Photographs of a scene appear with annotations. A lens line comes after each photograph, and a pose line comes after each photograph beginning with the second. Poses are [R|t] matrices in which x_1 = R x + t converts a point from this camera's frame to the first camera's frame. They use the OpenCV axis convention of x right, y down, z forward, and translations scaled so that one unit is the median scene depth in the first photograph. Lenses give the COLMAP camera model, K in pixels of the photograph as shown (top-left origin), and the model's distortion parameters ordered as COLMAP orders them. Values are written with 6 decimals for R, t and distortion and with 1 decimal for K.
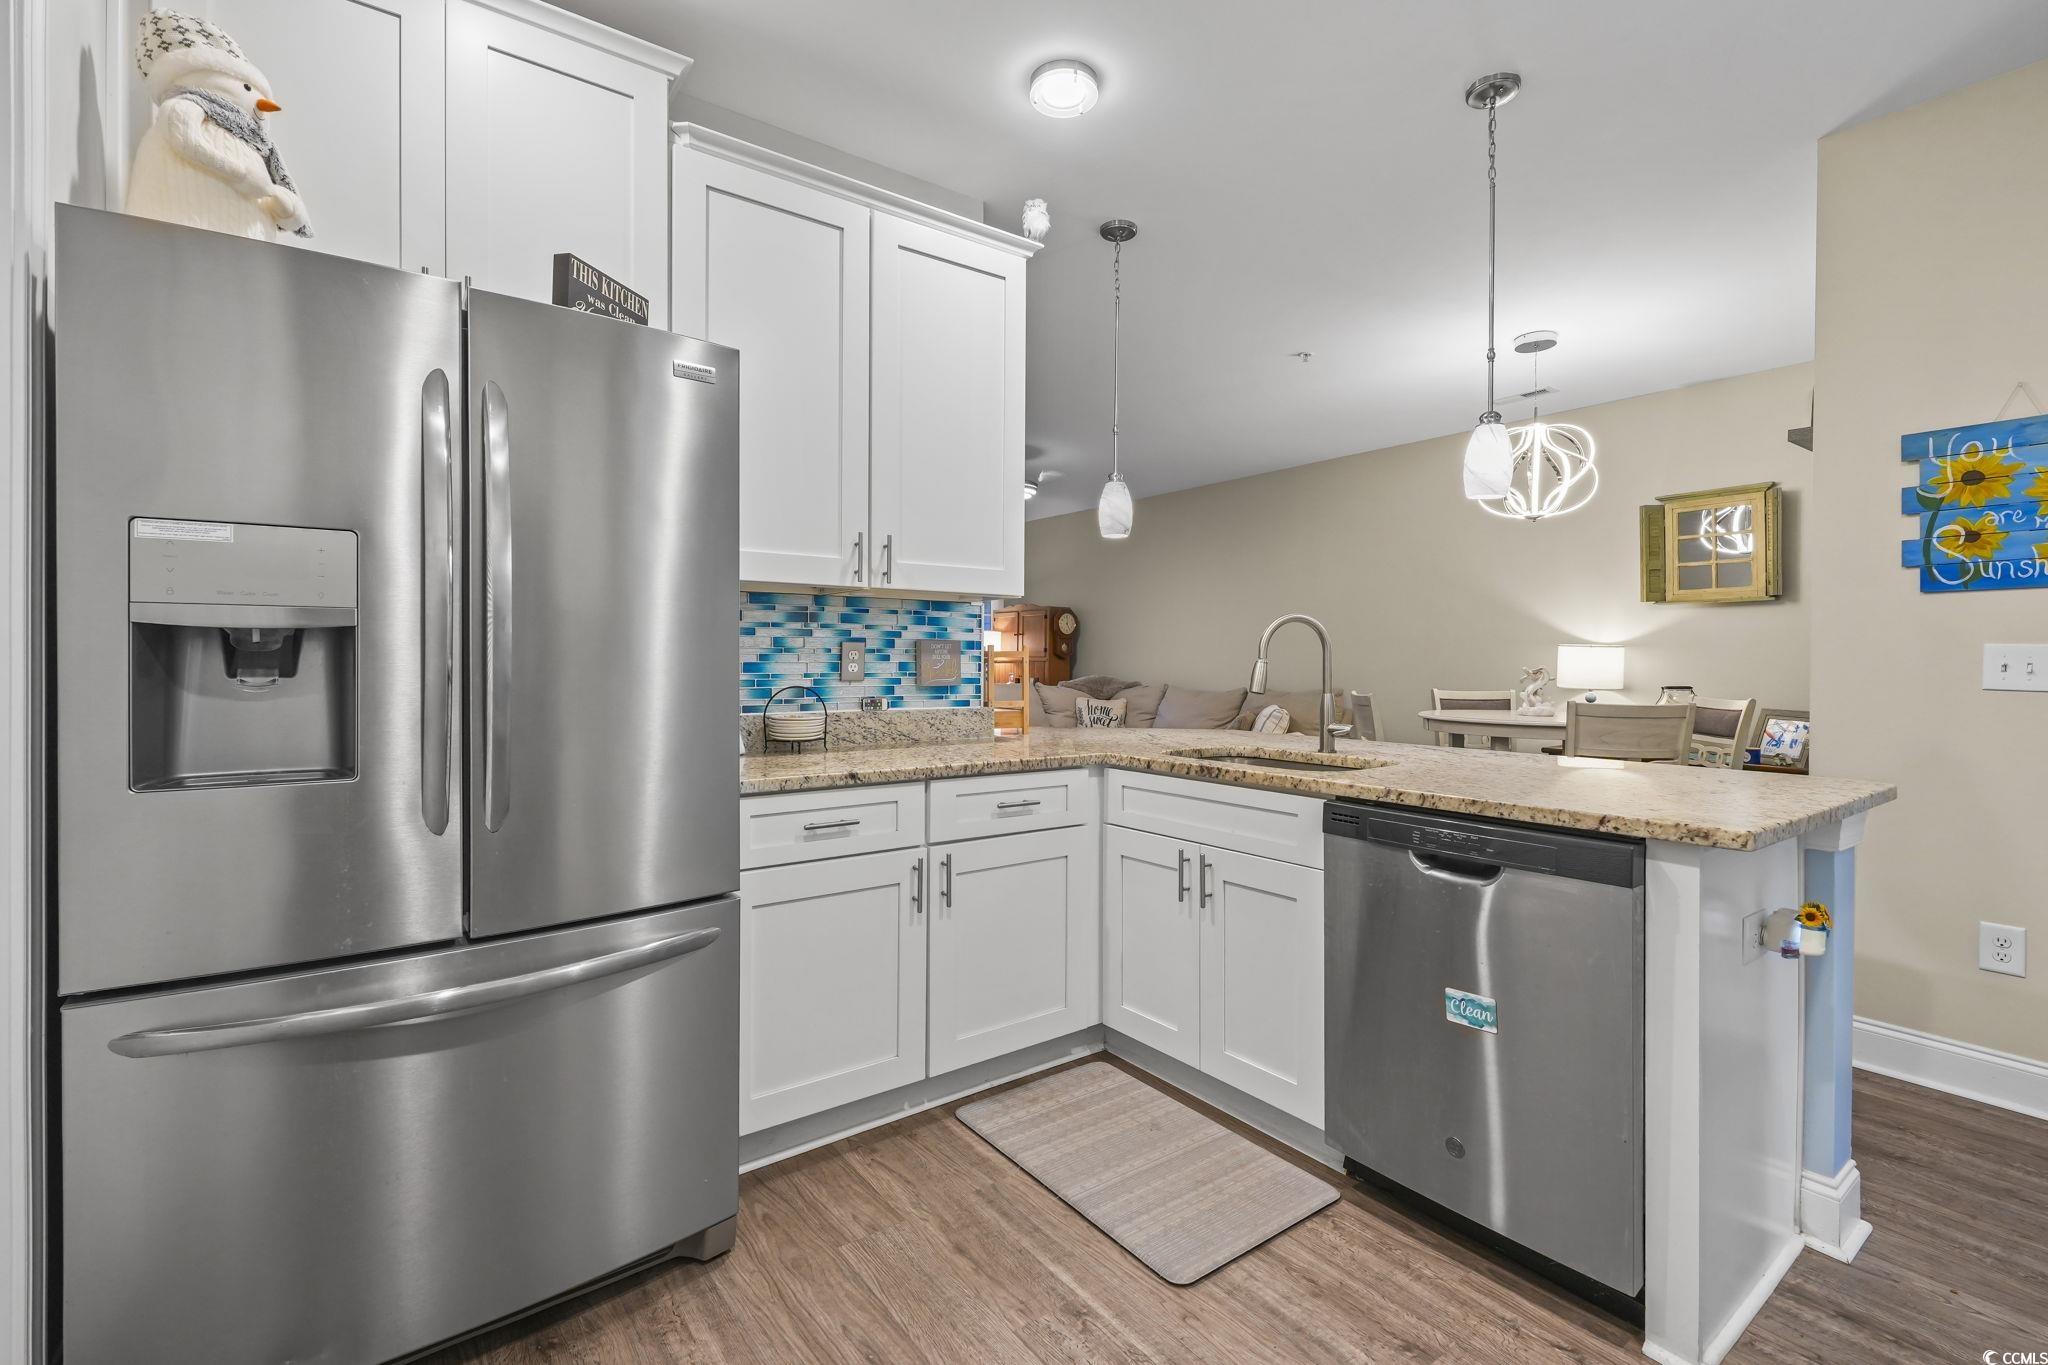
lens RADIAL K [[897.9, 0, 1020.4], [0, 897.9, 661.7], [0, 0, 1]] dist [0.004371, 0.000502]
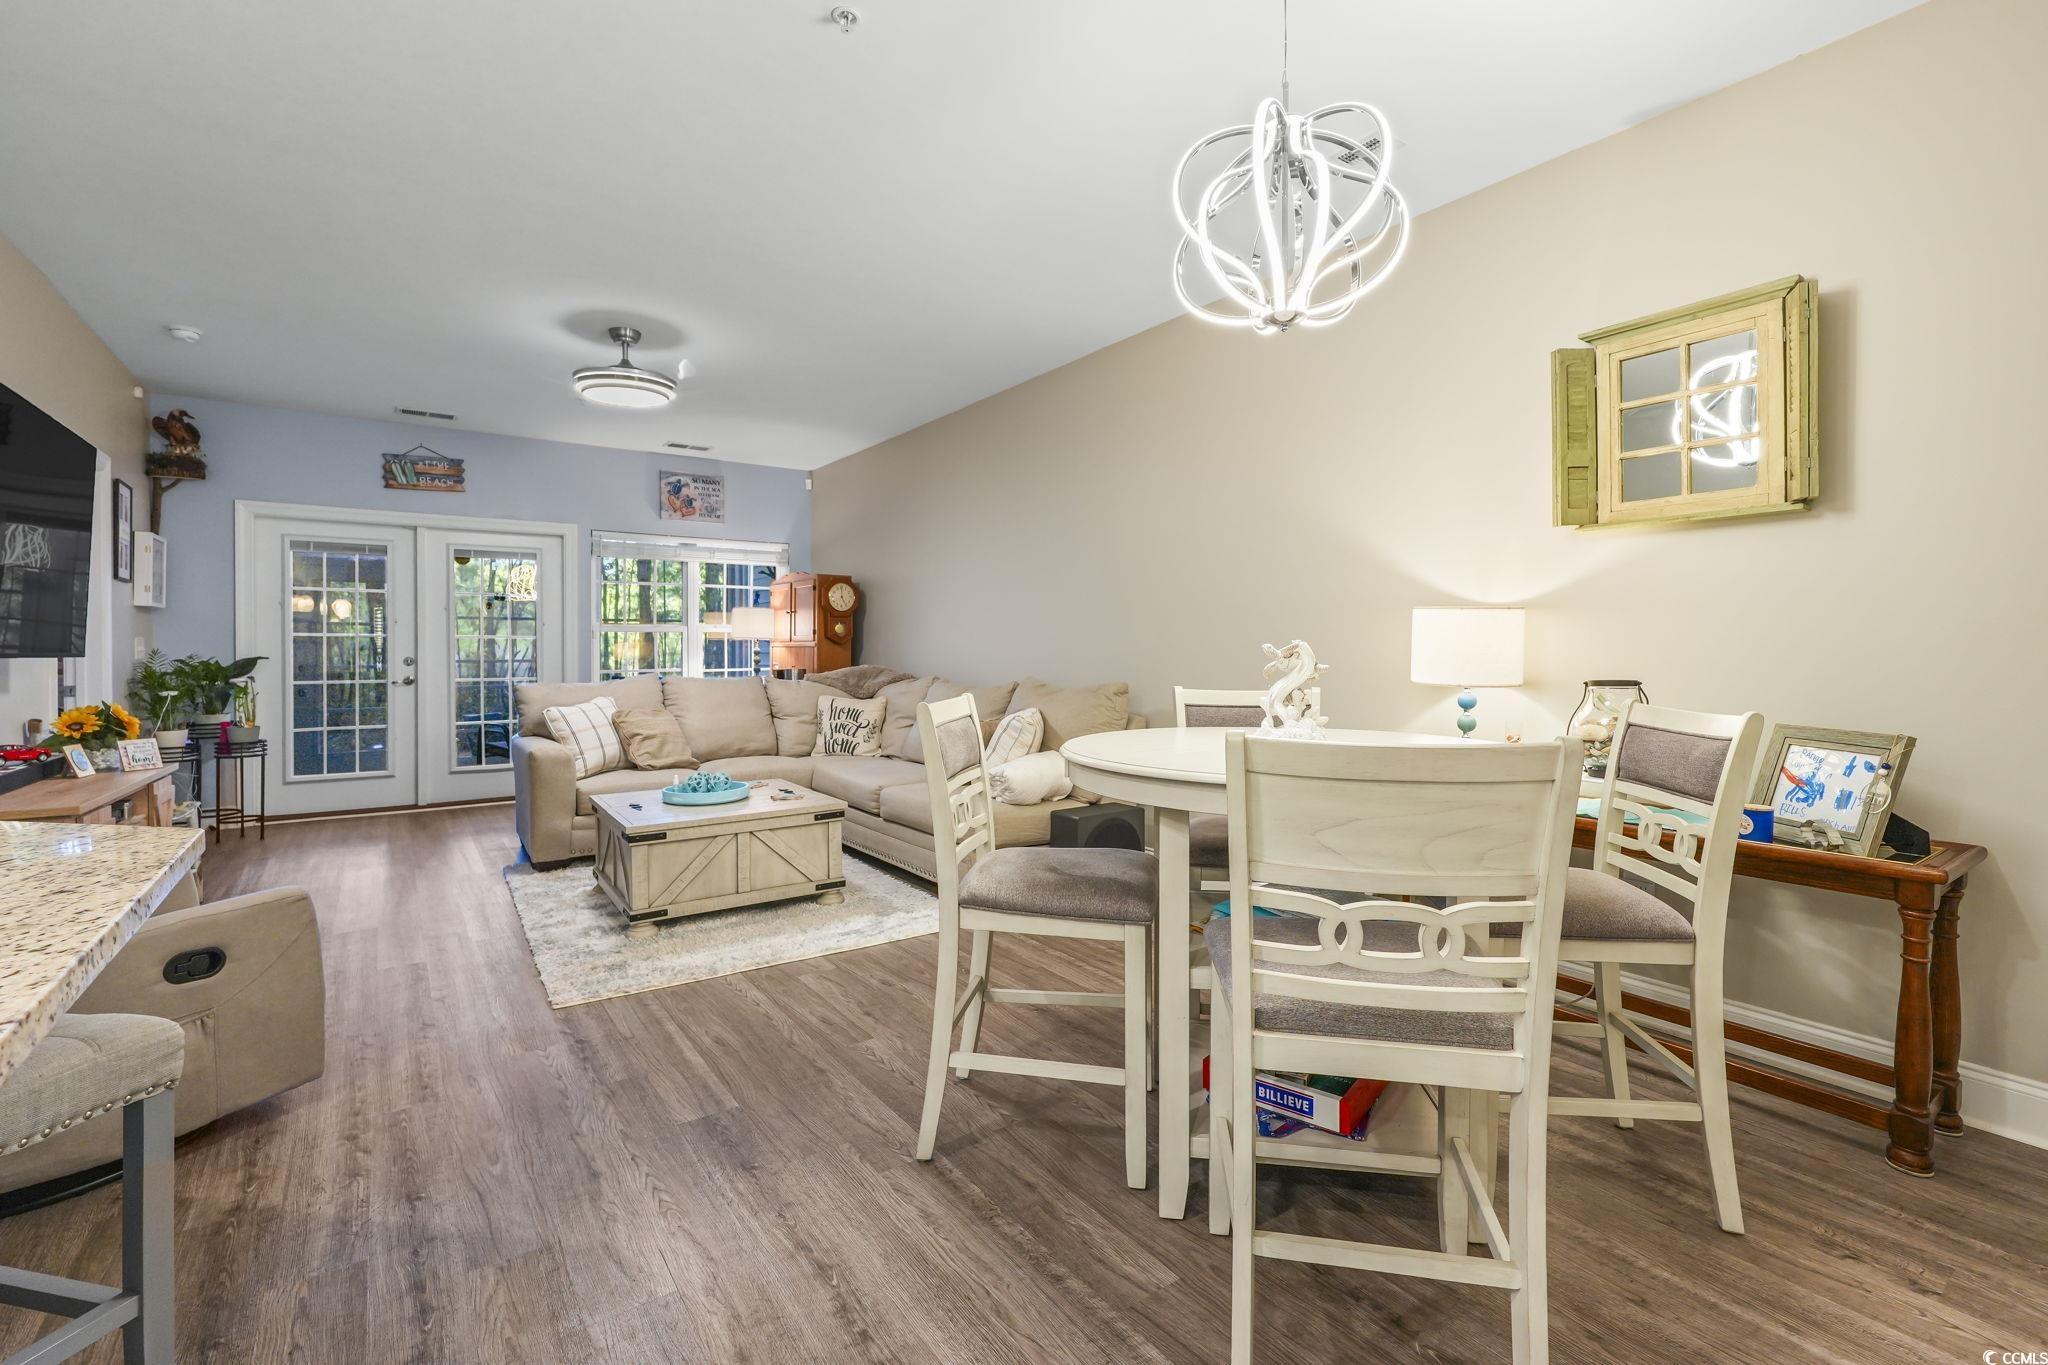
lens RADIAL K [[897.9, 0, 1011.9], [0, 897.9, 657.9], [0, 0, 1]] dist [0.004371, 0.000502]
pose [[0.999884, -0.008297, -0.012765, 0.686155], [0.008396, 0.999935, 0.007709, 0.013677], [0.012700, -0.007815, 0.999889, 0.837217]]
